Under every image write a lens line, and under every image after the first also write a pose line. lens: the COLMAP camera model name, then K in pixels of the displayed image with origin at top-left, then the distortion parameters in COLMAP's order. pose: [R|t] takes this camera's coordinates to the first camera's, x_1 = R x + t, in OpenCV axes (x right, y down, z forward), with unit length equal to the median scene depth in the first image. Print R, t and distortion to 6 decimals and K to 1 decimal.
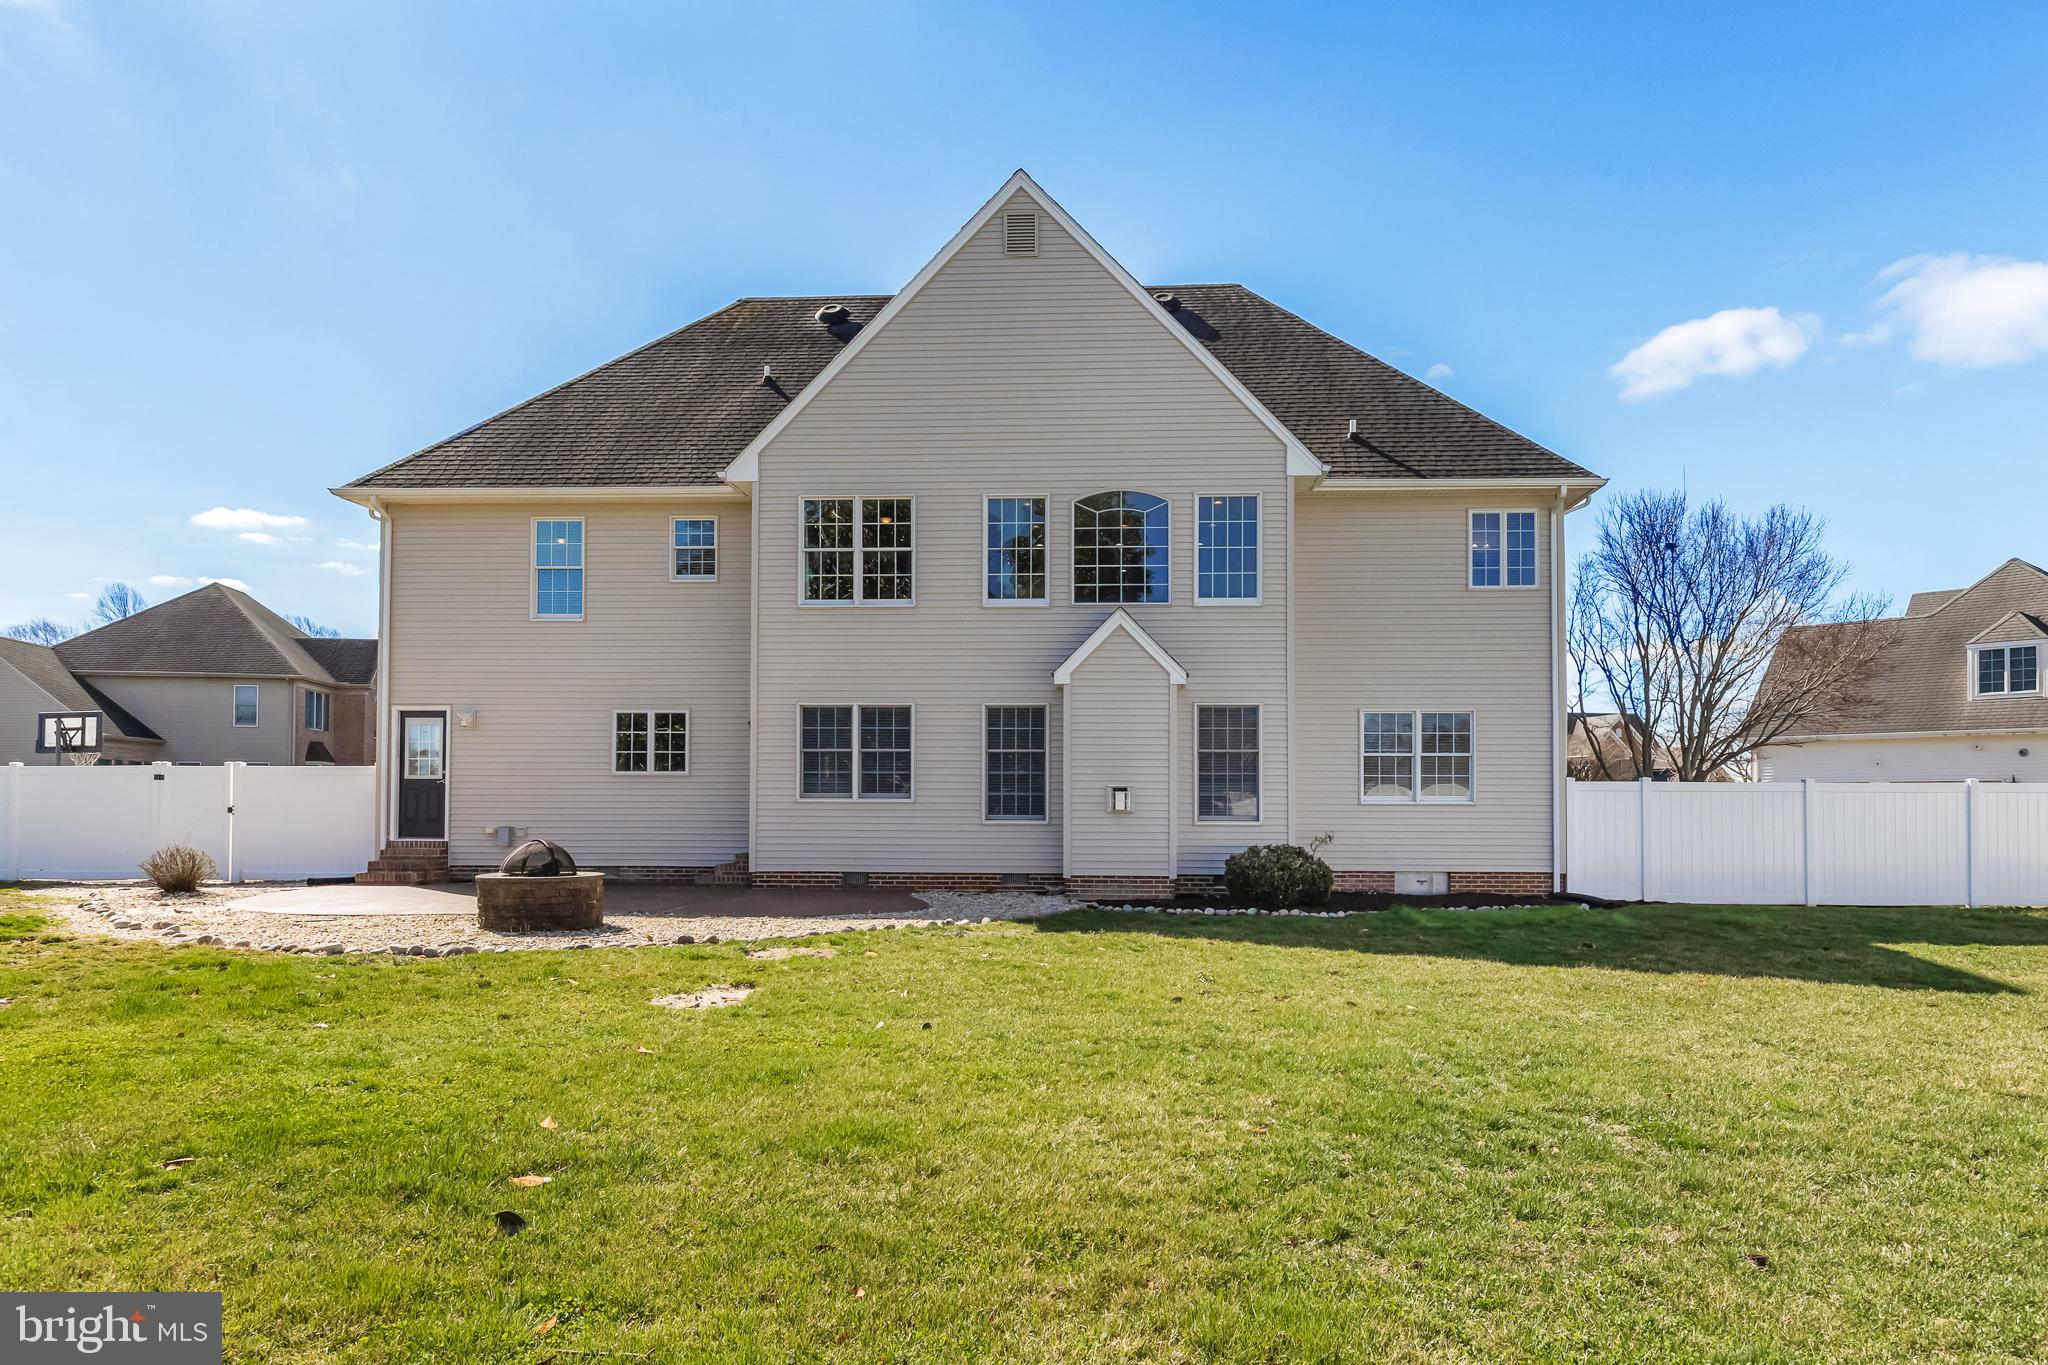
lens RADIAL K [[1268.7, 0, 1024.4], [0, 1268.7, 686.9], [0, 0, 1]] dist [0.003311, 0.001109]
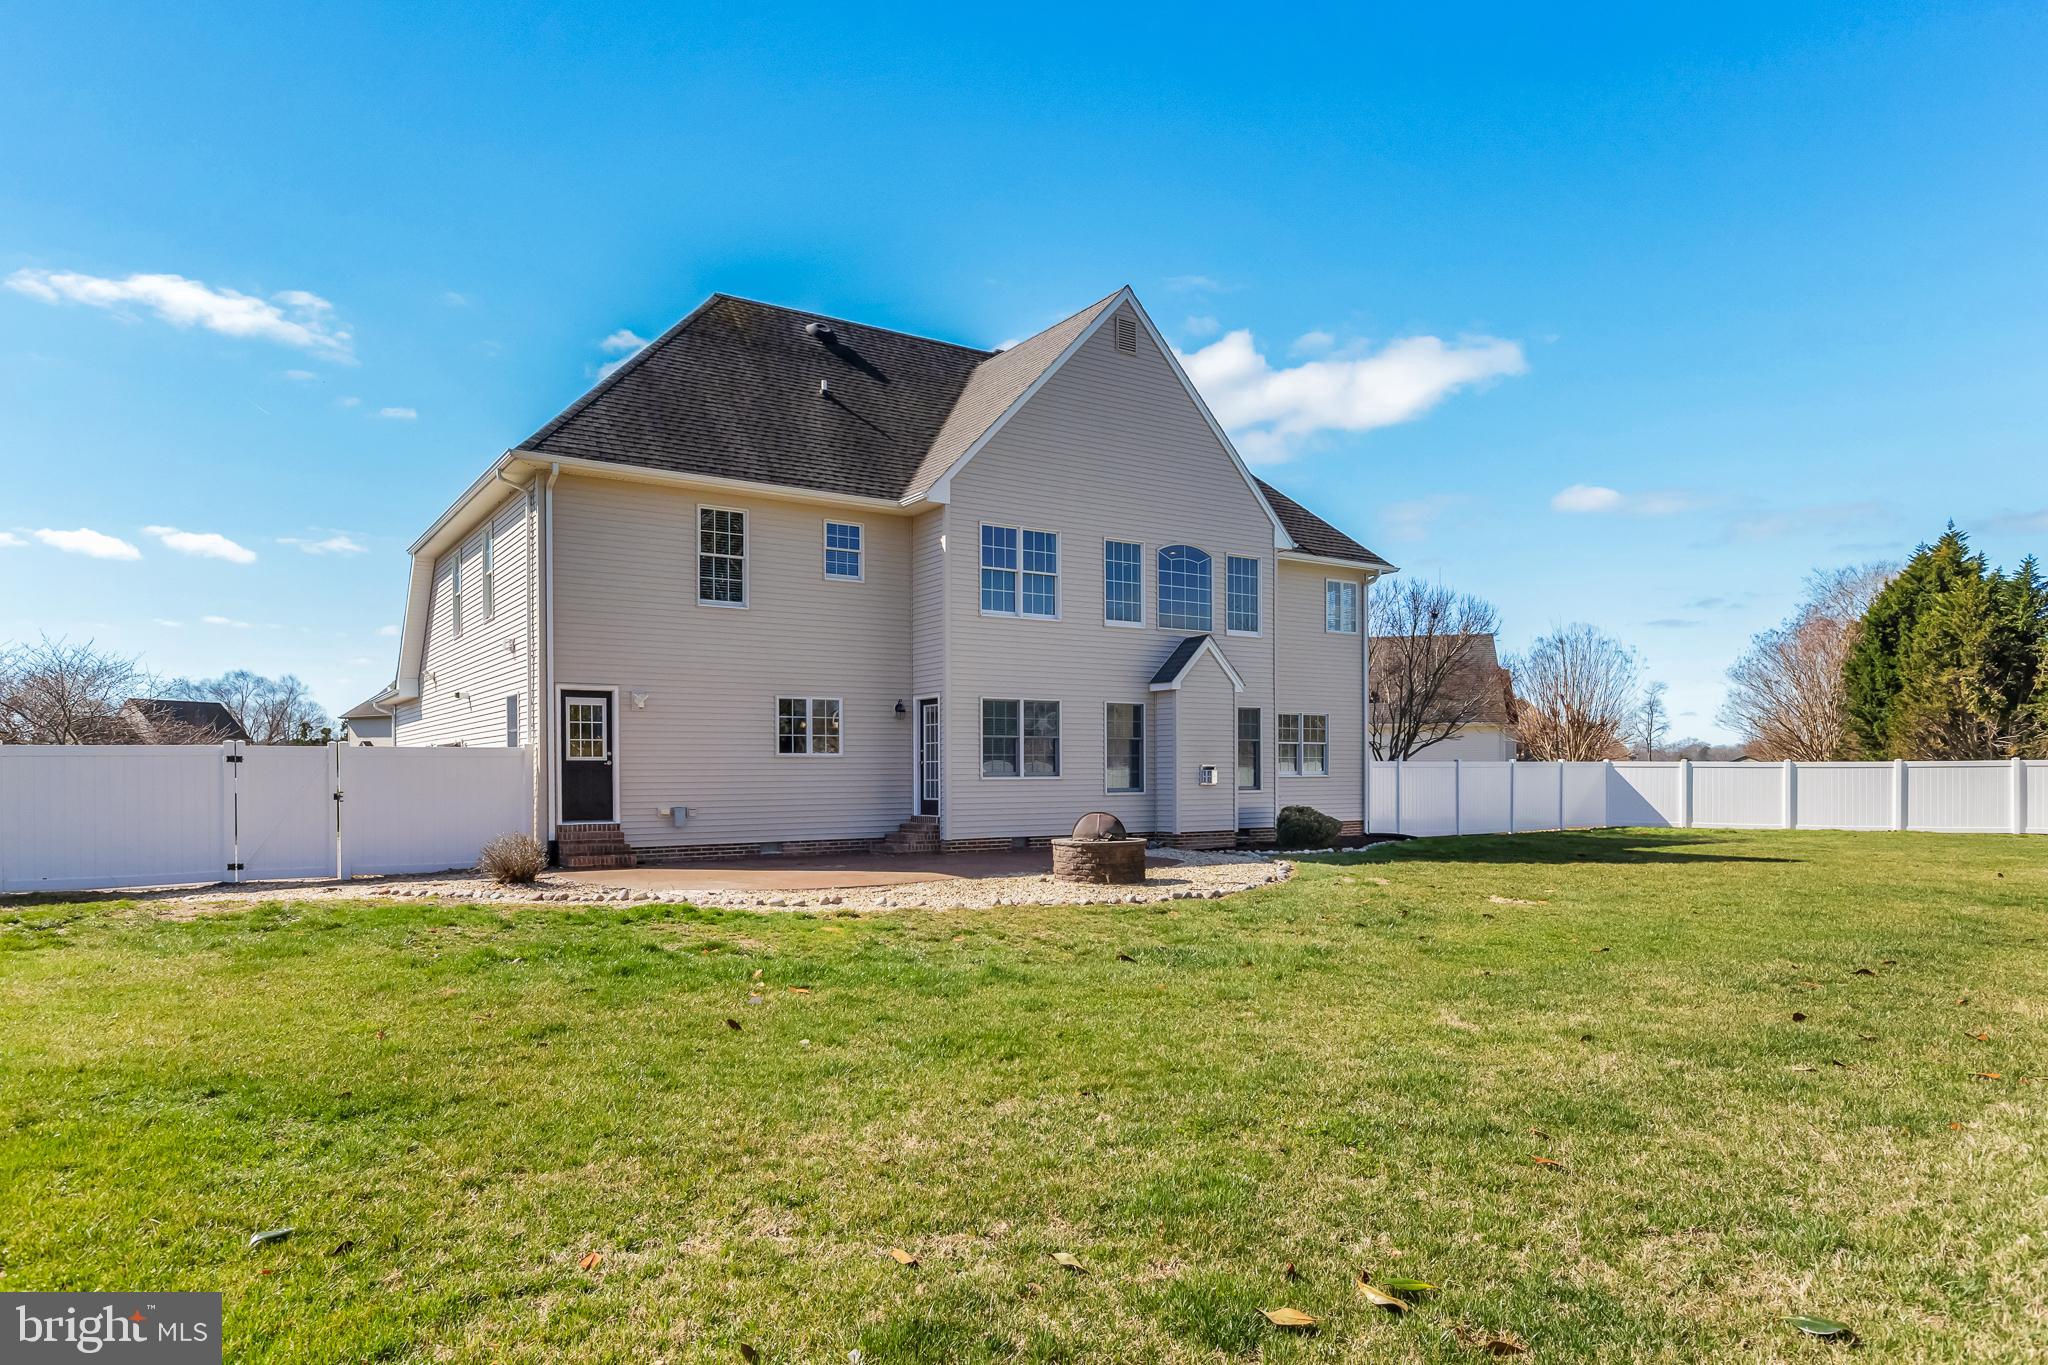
lens RADIAL K [[1282.8, 0, 1022.7], [0, 1282.8, 692.6], [0, 0, 1]] dist [0.000298, -0.000320]
pose [[0.792304, 0.031106, 0.609333, -0.867495], [-0.042084, 0.999107, 0.003717, 0.003169], [-0.608673, -0.028589, 0.792906, 0.023562]]
